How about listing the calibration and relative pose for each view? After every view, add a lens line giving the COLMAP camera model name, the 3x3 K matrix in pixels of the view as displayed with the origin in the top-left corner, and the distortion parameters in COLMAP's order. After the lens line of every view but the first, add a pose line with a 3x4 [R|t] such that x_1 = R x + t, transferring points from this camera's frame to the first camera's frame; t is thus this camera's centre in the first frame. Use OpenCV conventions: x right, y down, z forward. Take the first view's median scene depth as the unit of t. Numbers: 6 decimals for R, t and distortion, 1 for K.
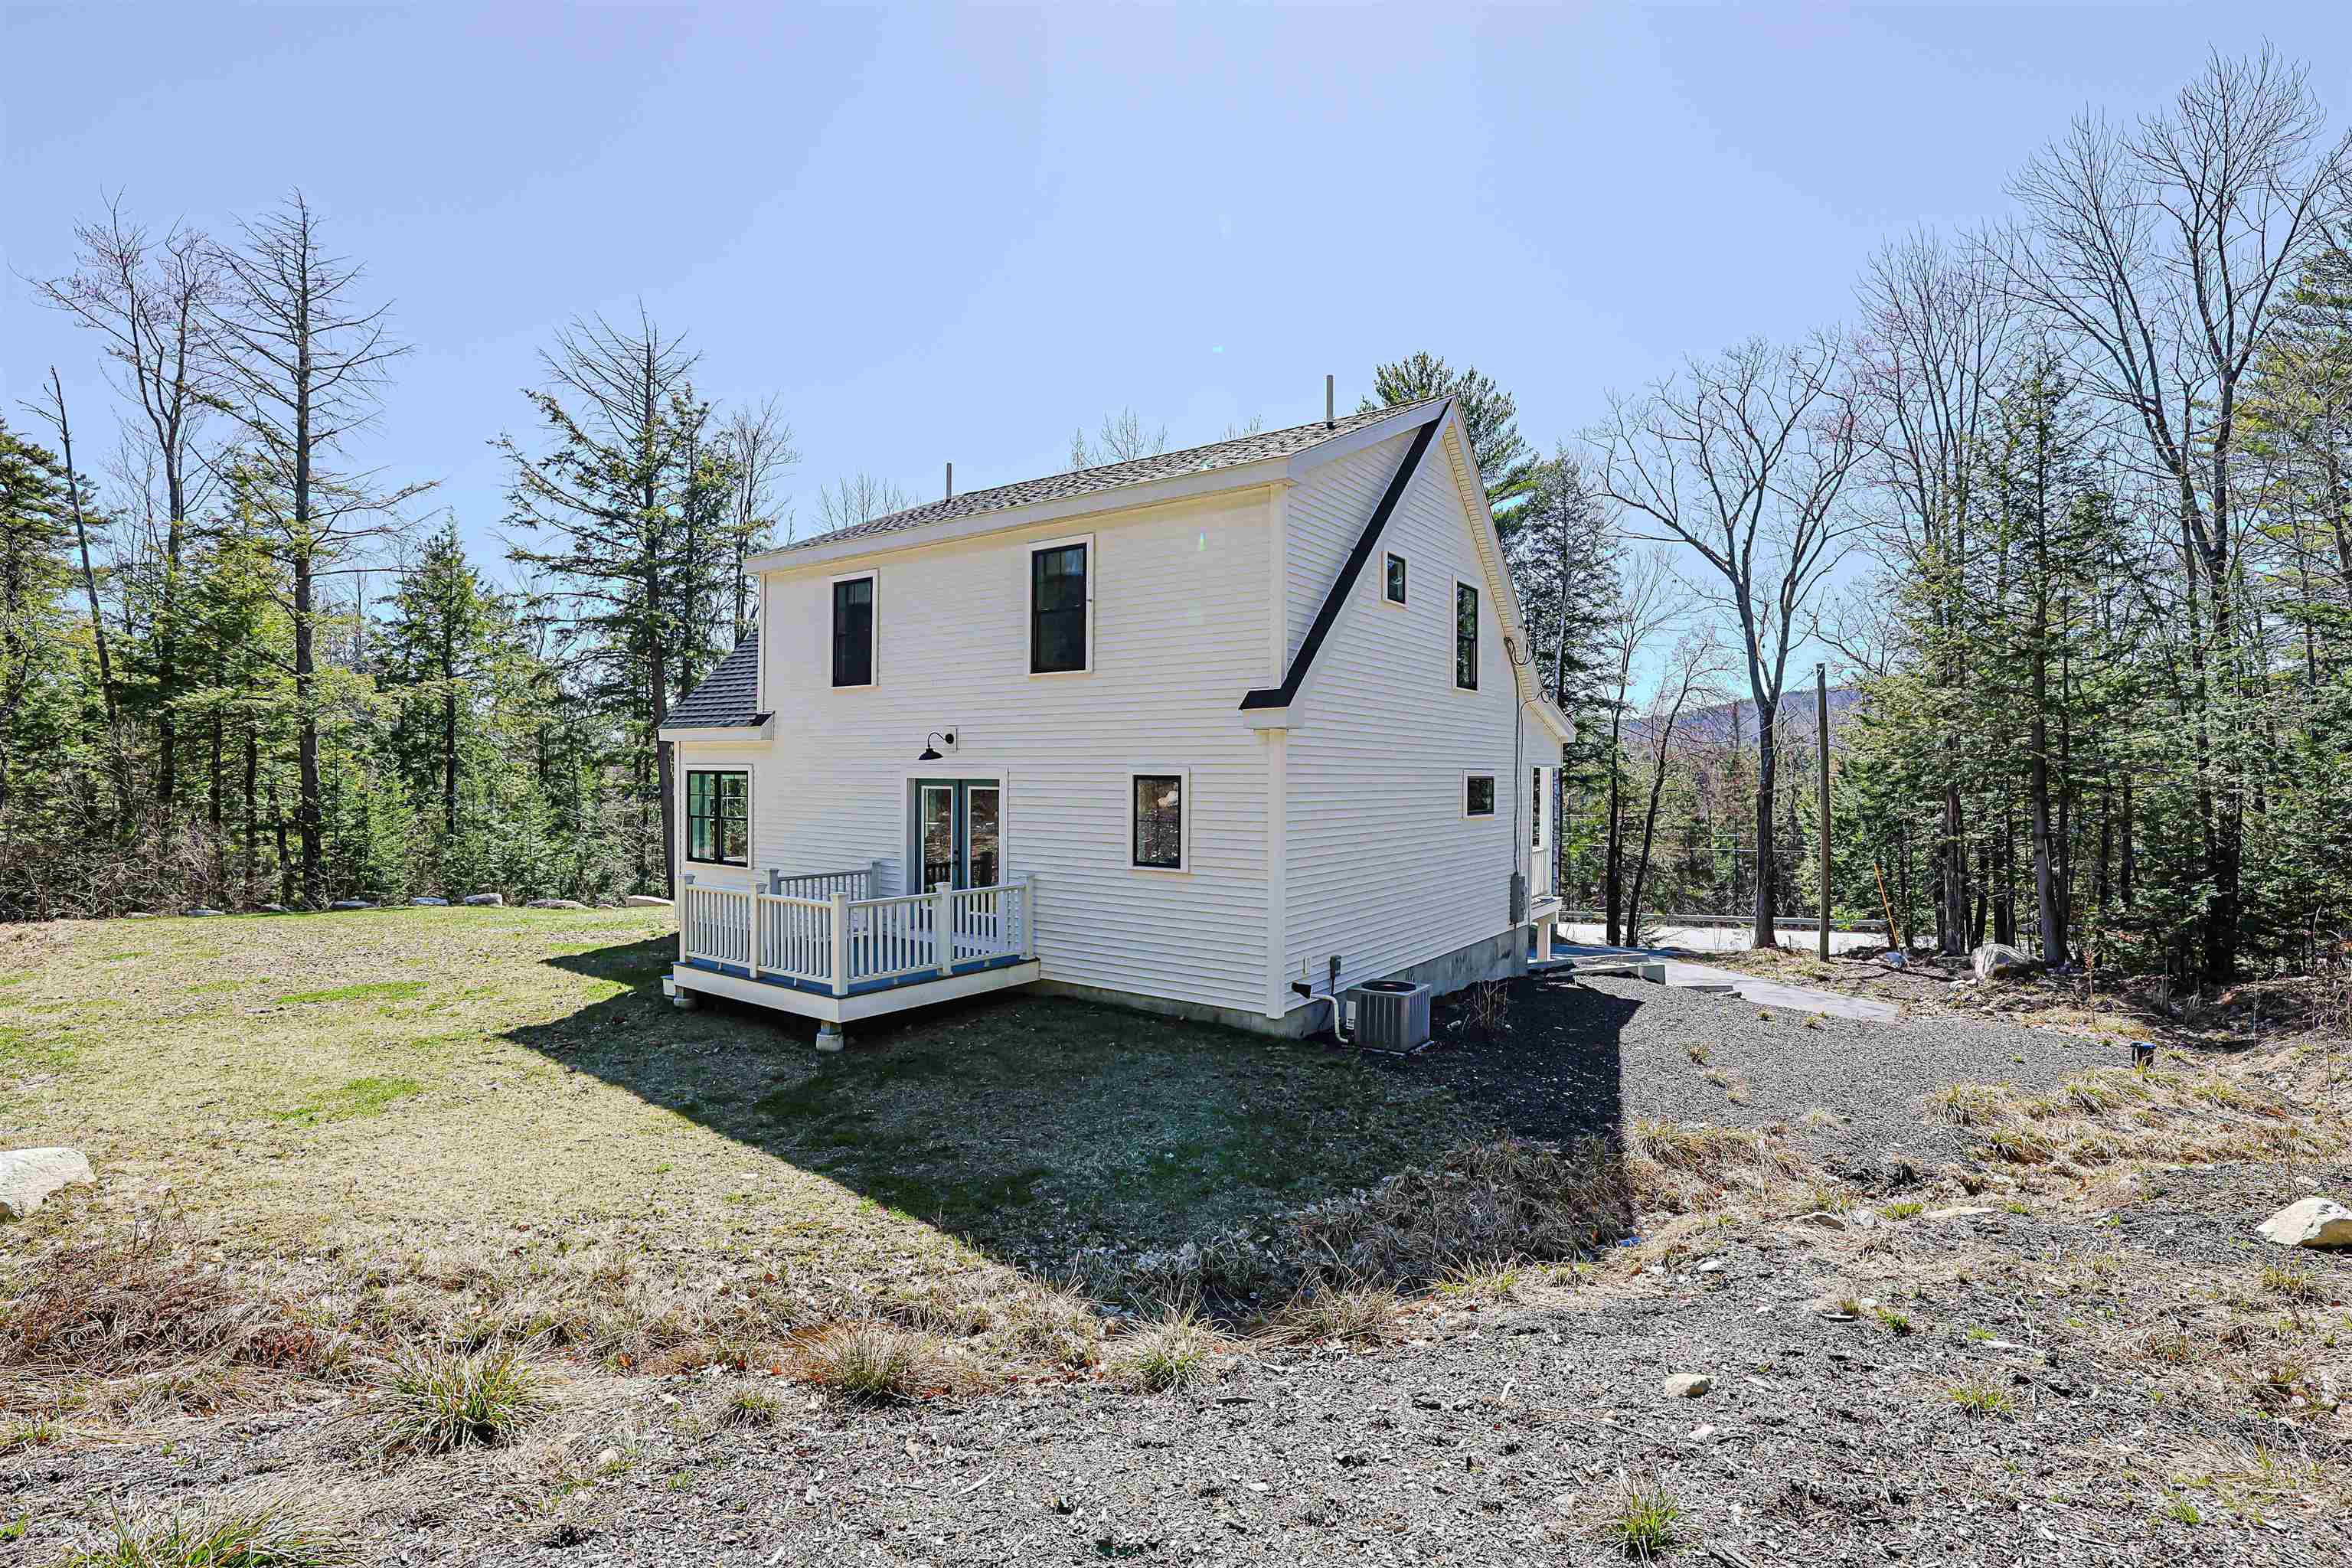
lens RADIAL K [[1041.2, 0, 1176.0], [0, 1041.2, 784.0], [0, 0, 1]] dist [-0.044433, 0.015079]
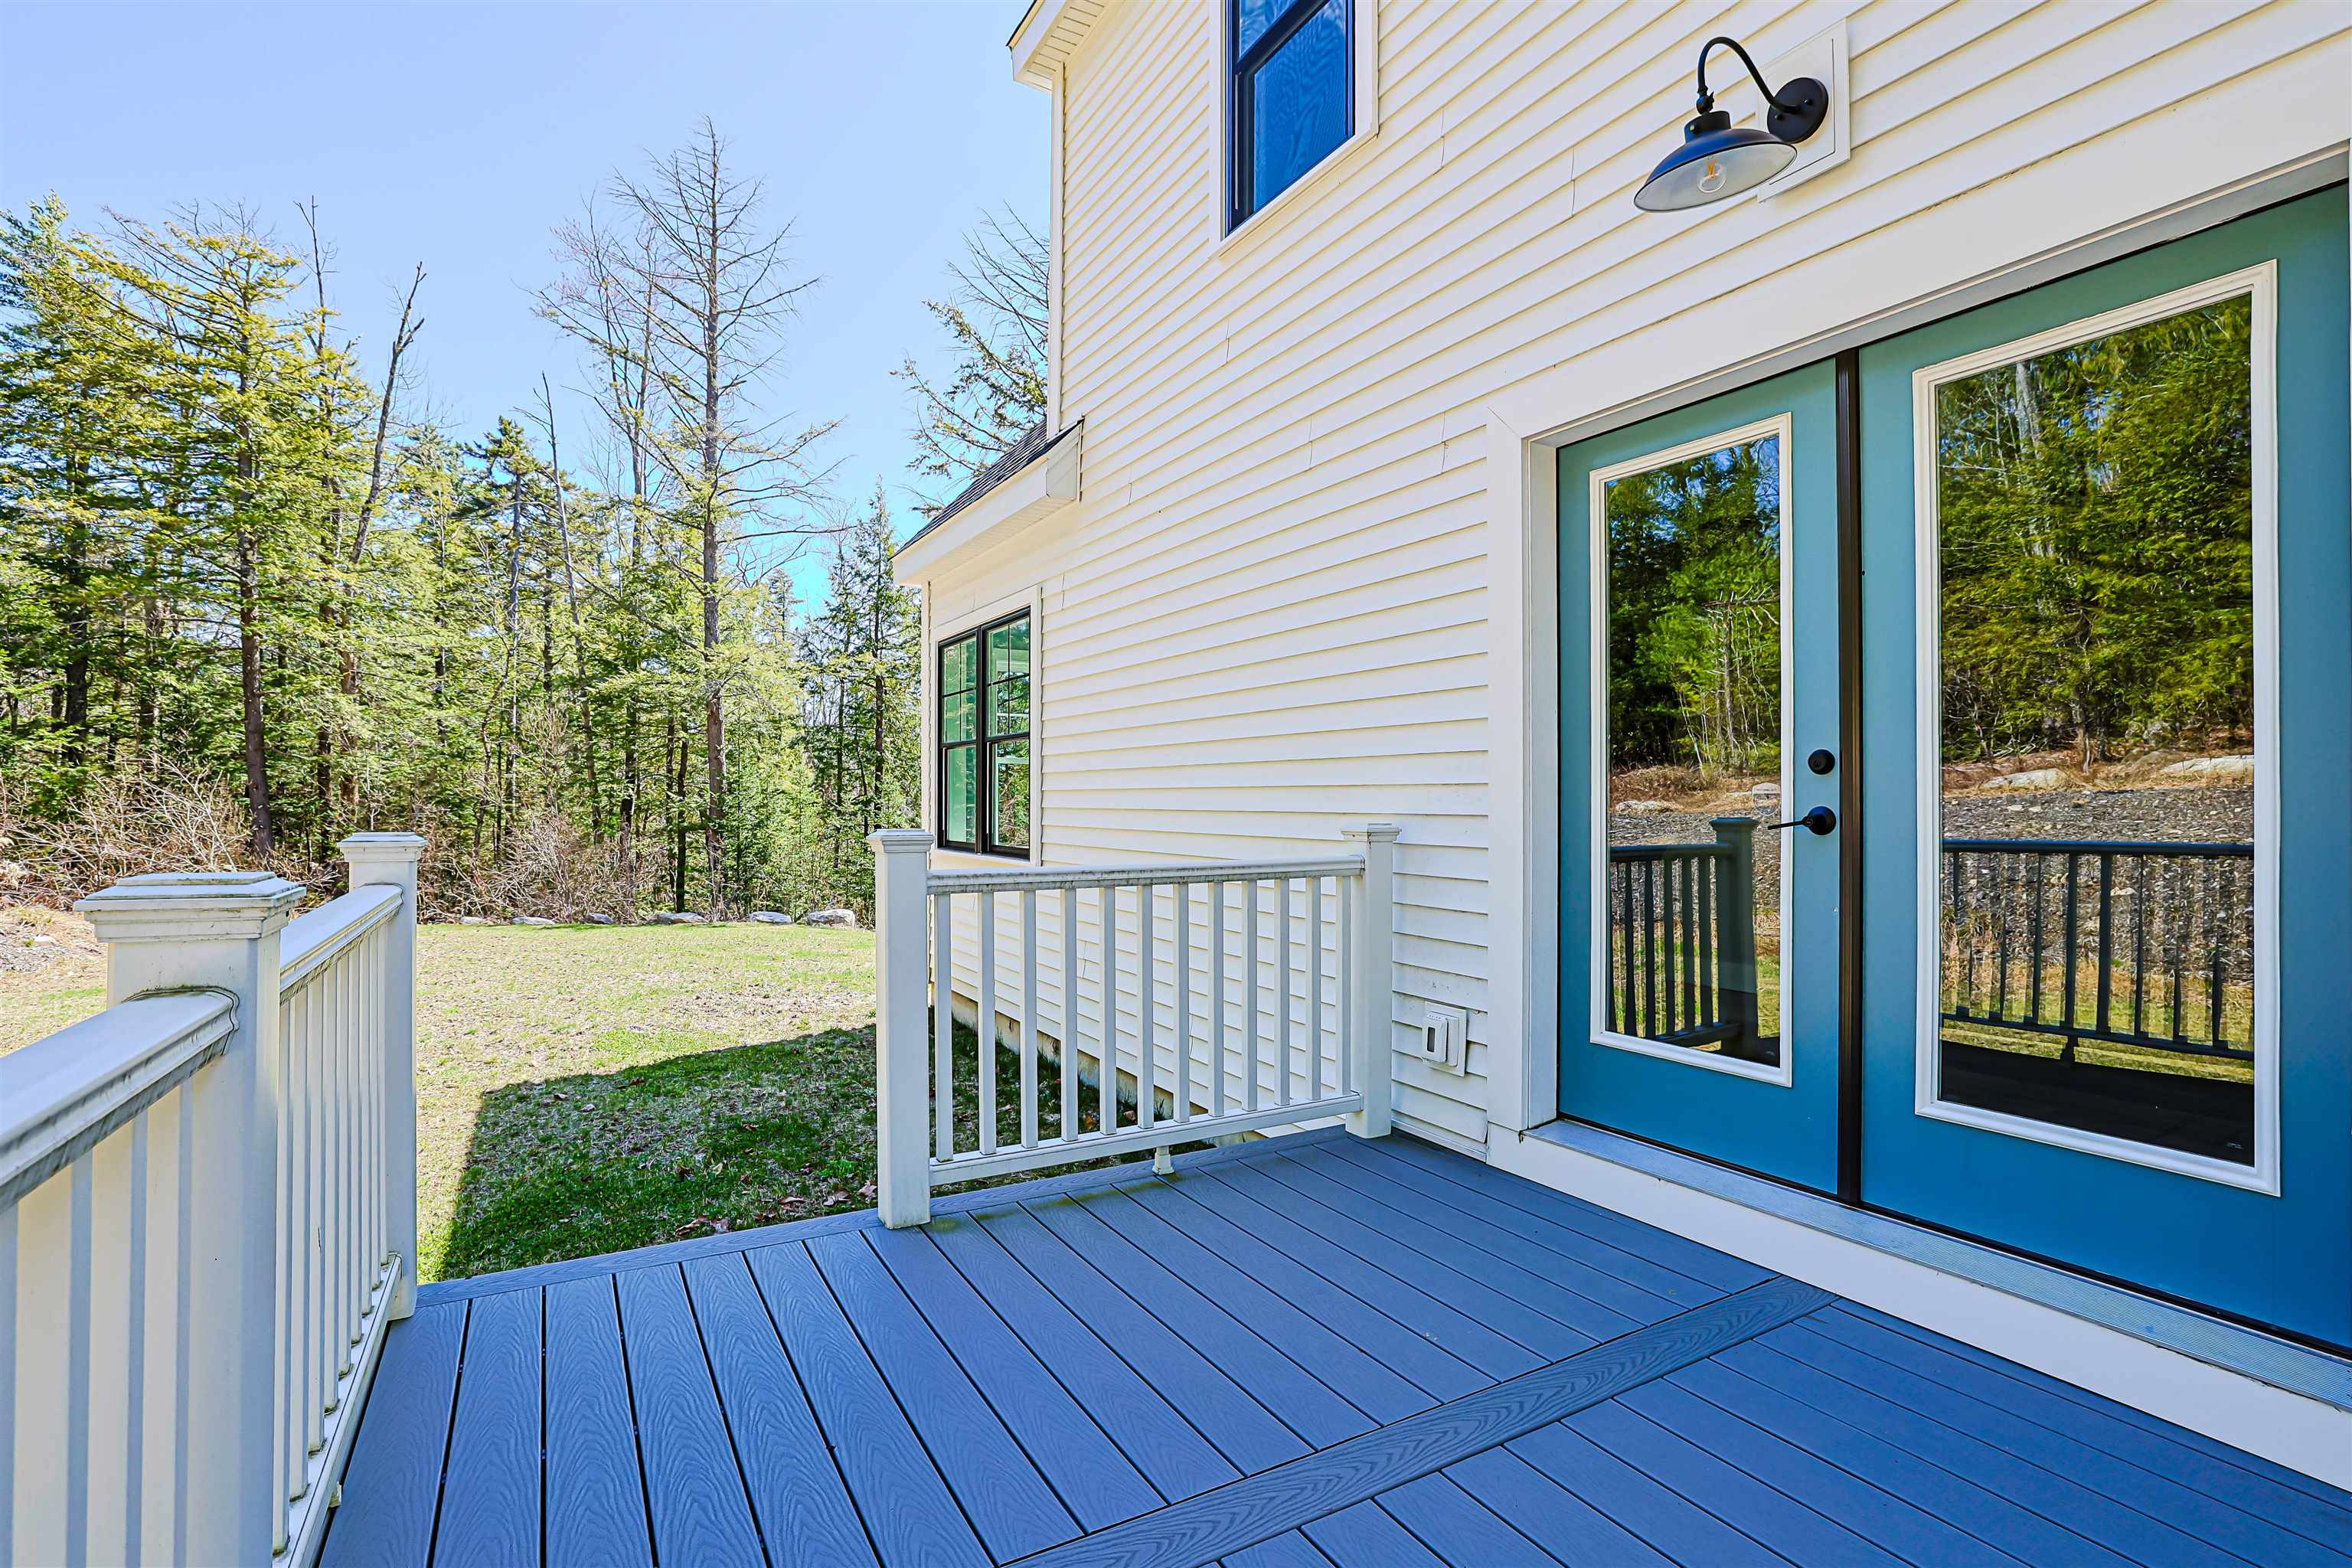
lens RADIAL K [[1132.7, 0, 1176.0], [0, 1132.7, 784.0], [0, 0, 1]] dist [-0.051285, 0.019293]
pose [[0.908664, -0.011880, -0.417360, -0.085598], [0.003339, 0.999770, -0.021189, 0.026921], [0.417516, 0.017860, 0.908494, 0.284635]]
